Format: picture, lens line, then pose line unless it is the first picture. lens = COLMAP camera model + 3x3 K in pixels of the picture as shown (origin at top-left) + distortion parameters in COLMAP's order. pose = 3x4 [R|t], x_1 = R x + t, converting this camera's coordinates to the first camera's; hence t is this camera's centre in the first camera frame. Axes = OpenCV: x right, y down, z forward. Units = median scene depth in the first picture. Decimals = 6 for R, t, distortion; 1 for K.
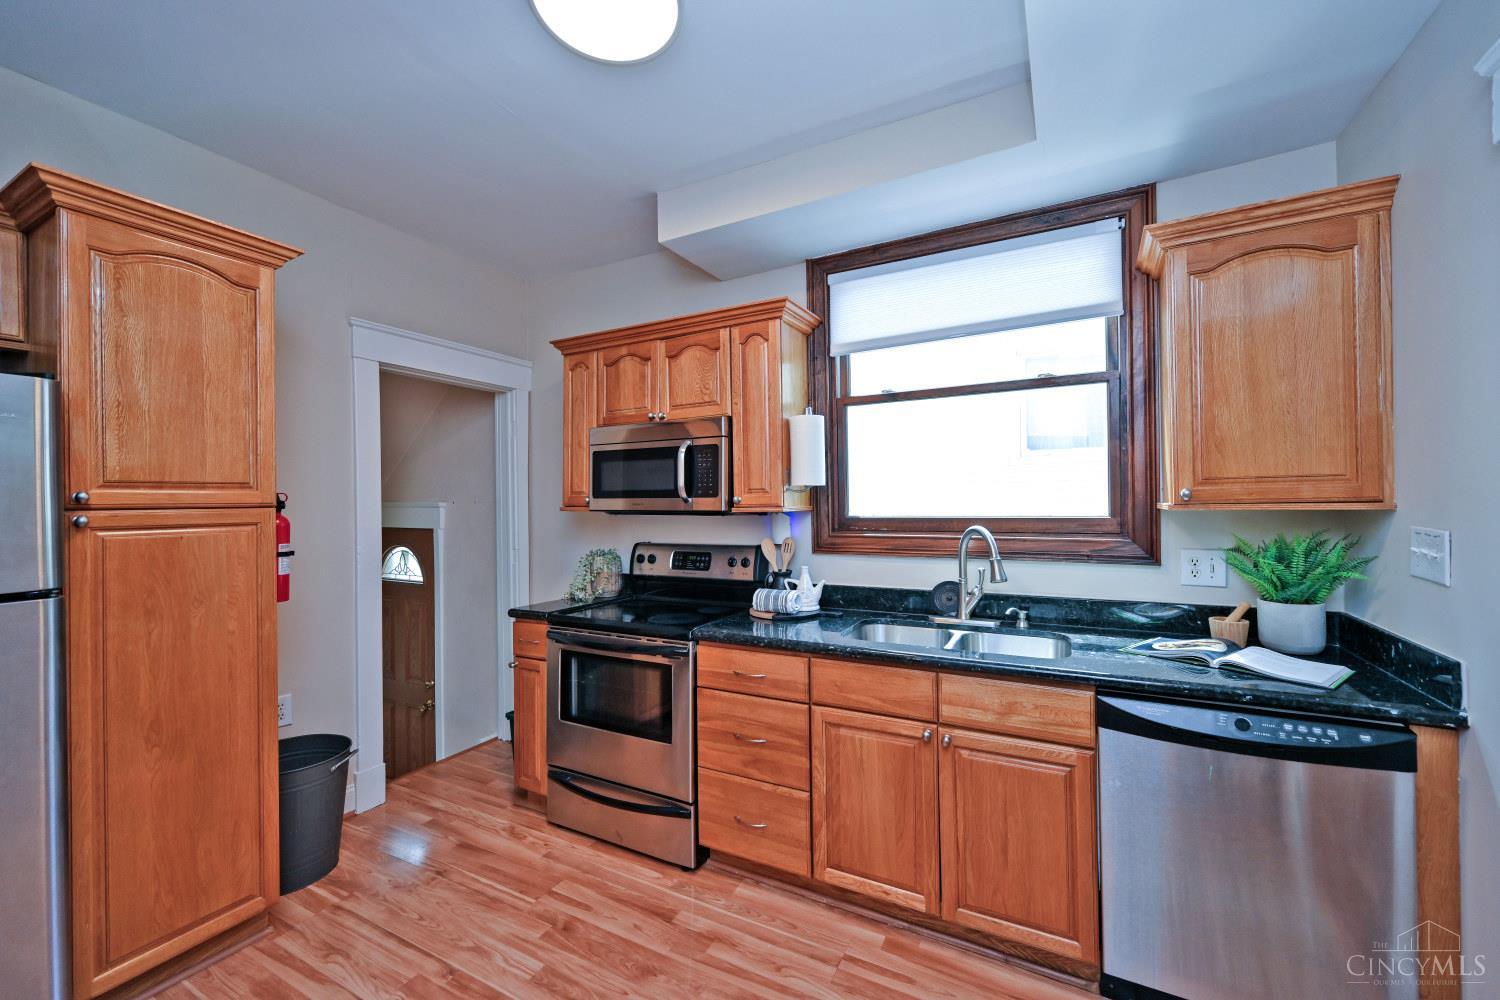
lens RADIAL K [[592.0, 0, 748.9], [0, 592.0, 503.2], [0, 0, 1]] dist [0.001208, 0.000172]
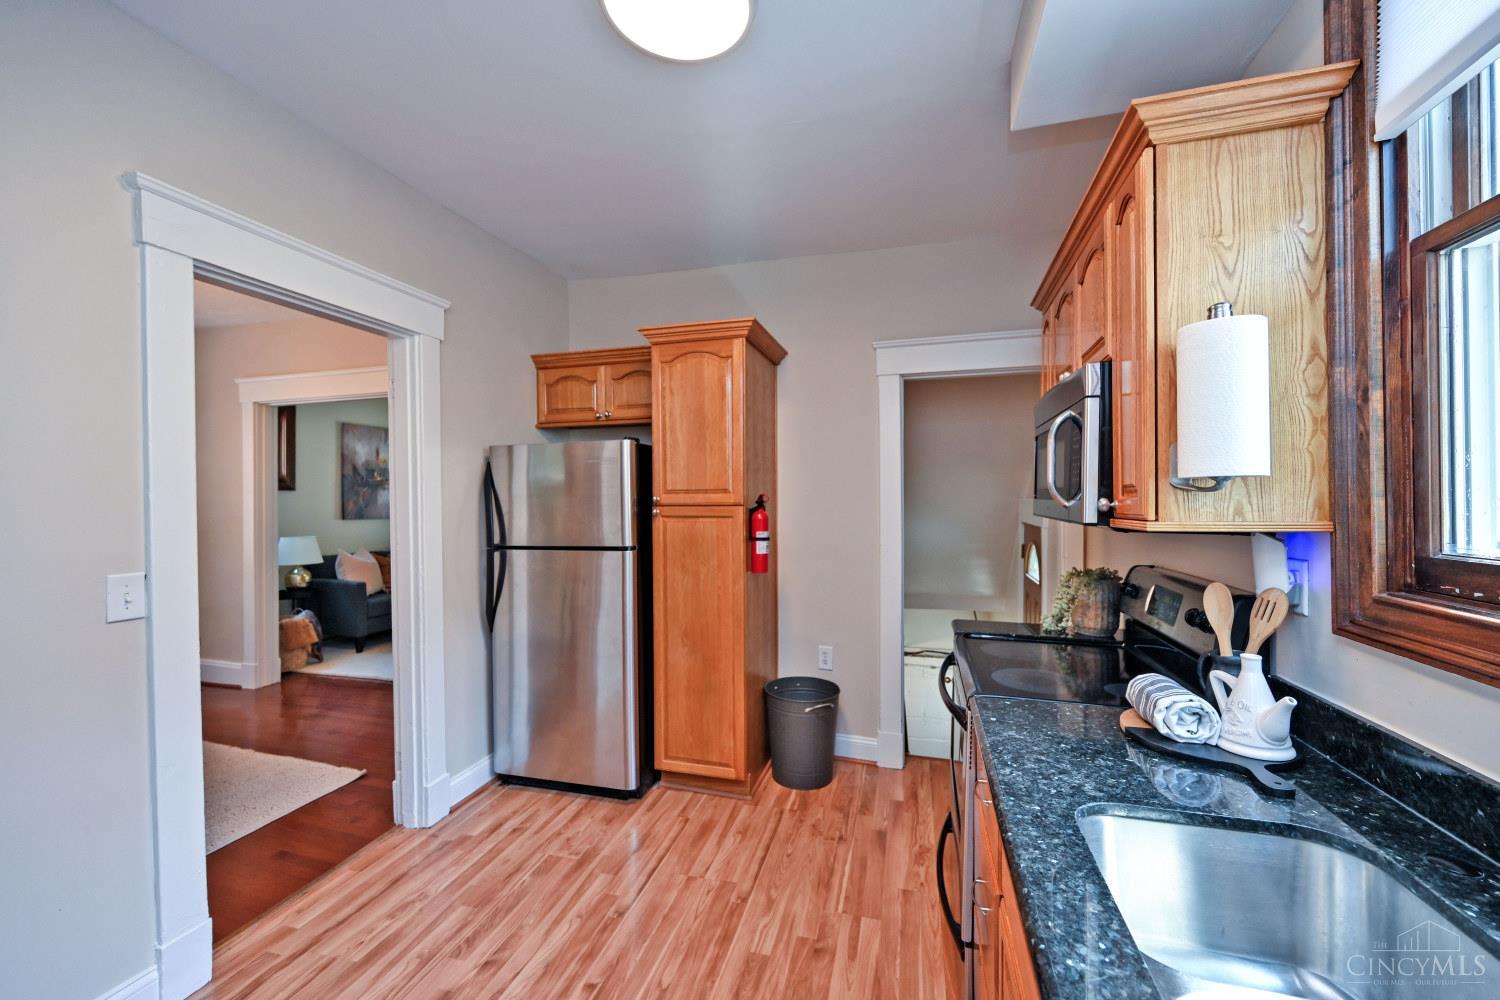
lens RADIAL K [[597.3, 0, 745.7], [0, 597.3, 503.8], [0, 0, 1]] dist [-0.000275, -0.000198]
pose [[0.212130, 0.016935, -0.977095, 0.523118], [0.000918, 0.999846, 0.017529, -0.019659], [0.977241, -0.004615, 0.212081, 0.599955]]
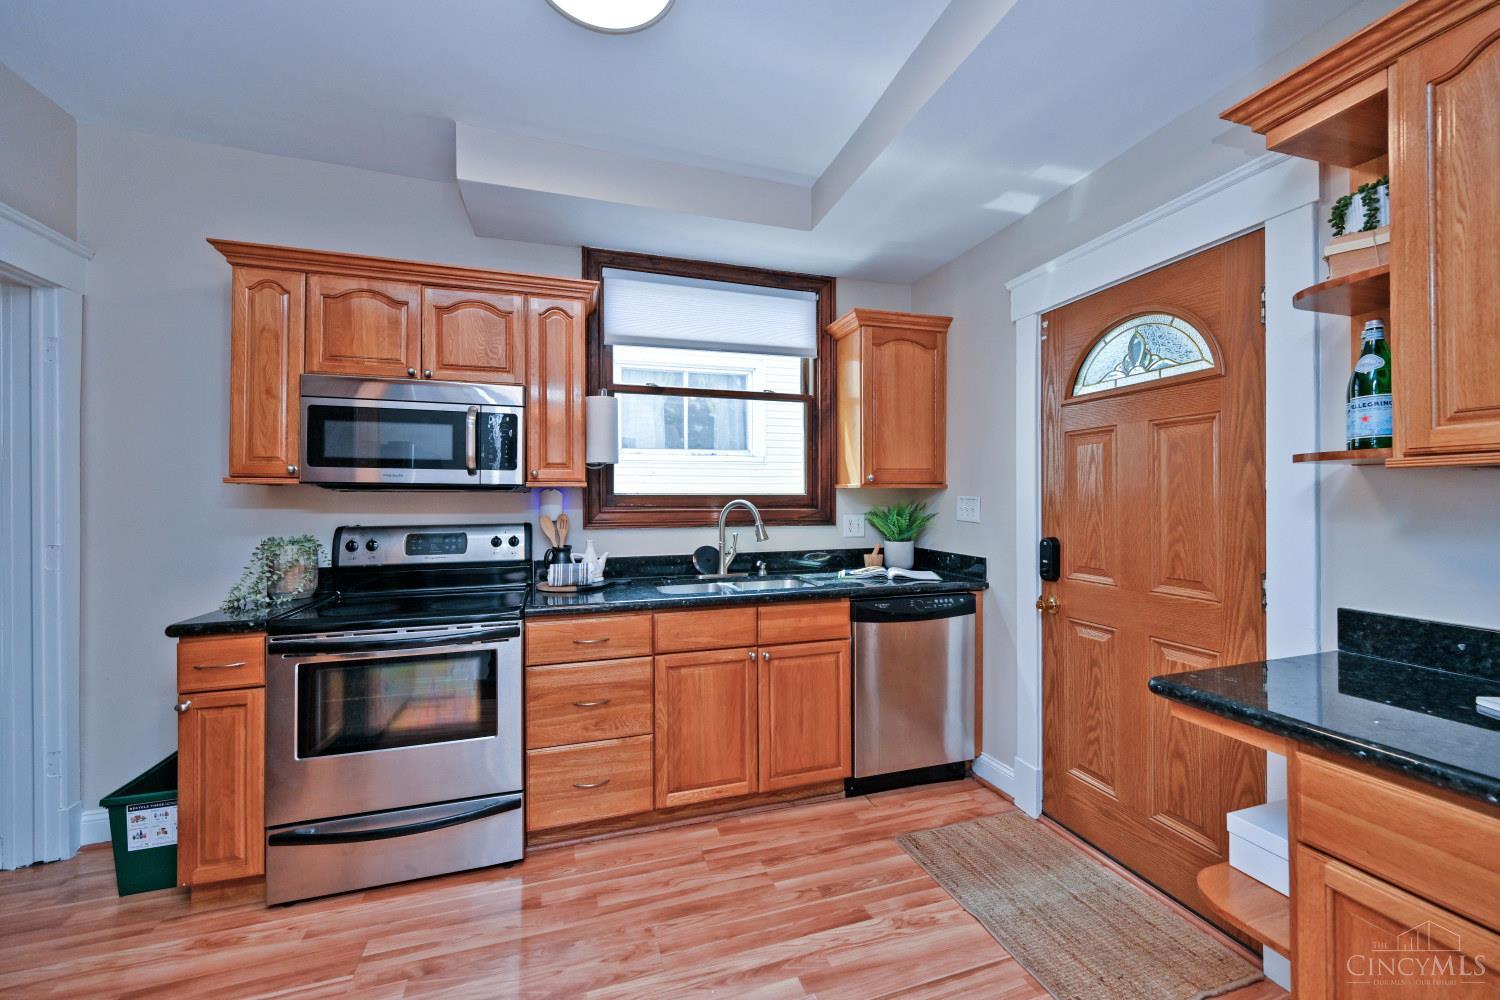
lens RADIAL K [[594.9, 0, 750.0], [0, 594.9, 500.0], [0, 0, 1]] dist [0.000920, 0.000304]
pose [[0.693344, 0.007830, 0.720564, -0.531596], [-0.005831, 0.999969, -0.005255, 0.044733], [-0.720583, -0.000558, 0.693368, 0.076084]]
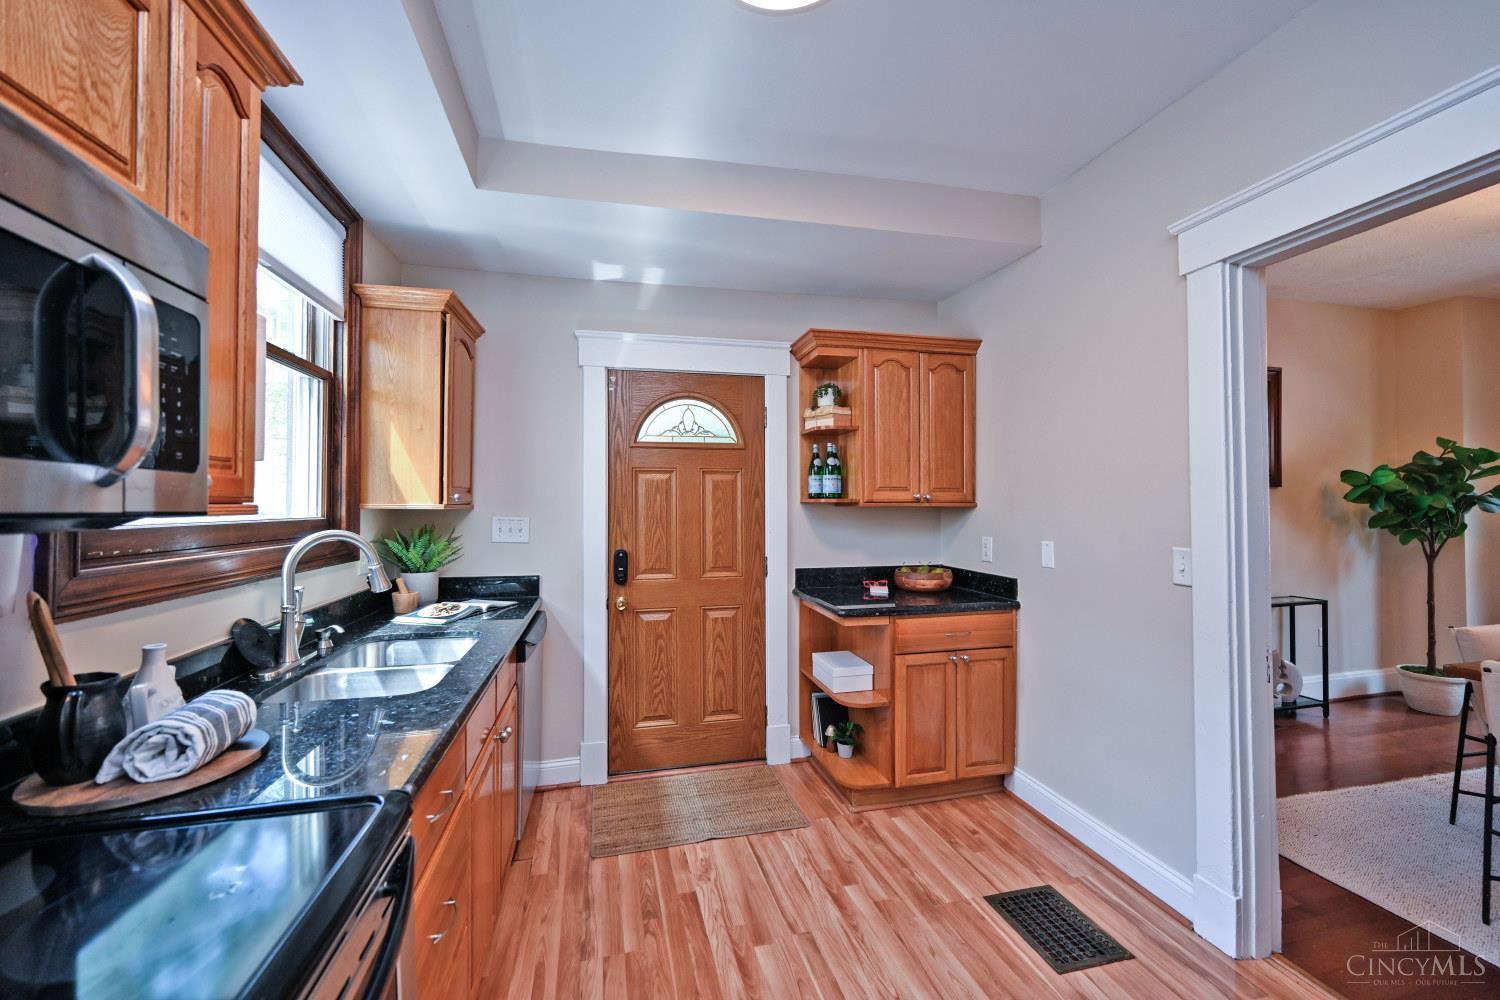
lens RADIAL K [[597.3, 0, 745.7], [0, 597.3, 503.8], [0, 0, 1]] dist [-0.000275, -0.000198]
pose [[-0.676062, 0.016172, 0.736667, -0.574027], [0.009852, 0.999868, -0.012908, 0.020157], [-0.736779, -0.001469, -0.676132, 1.114592]]
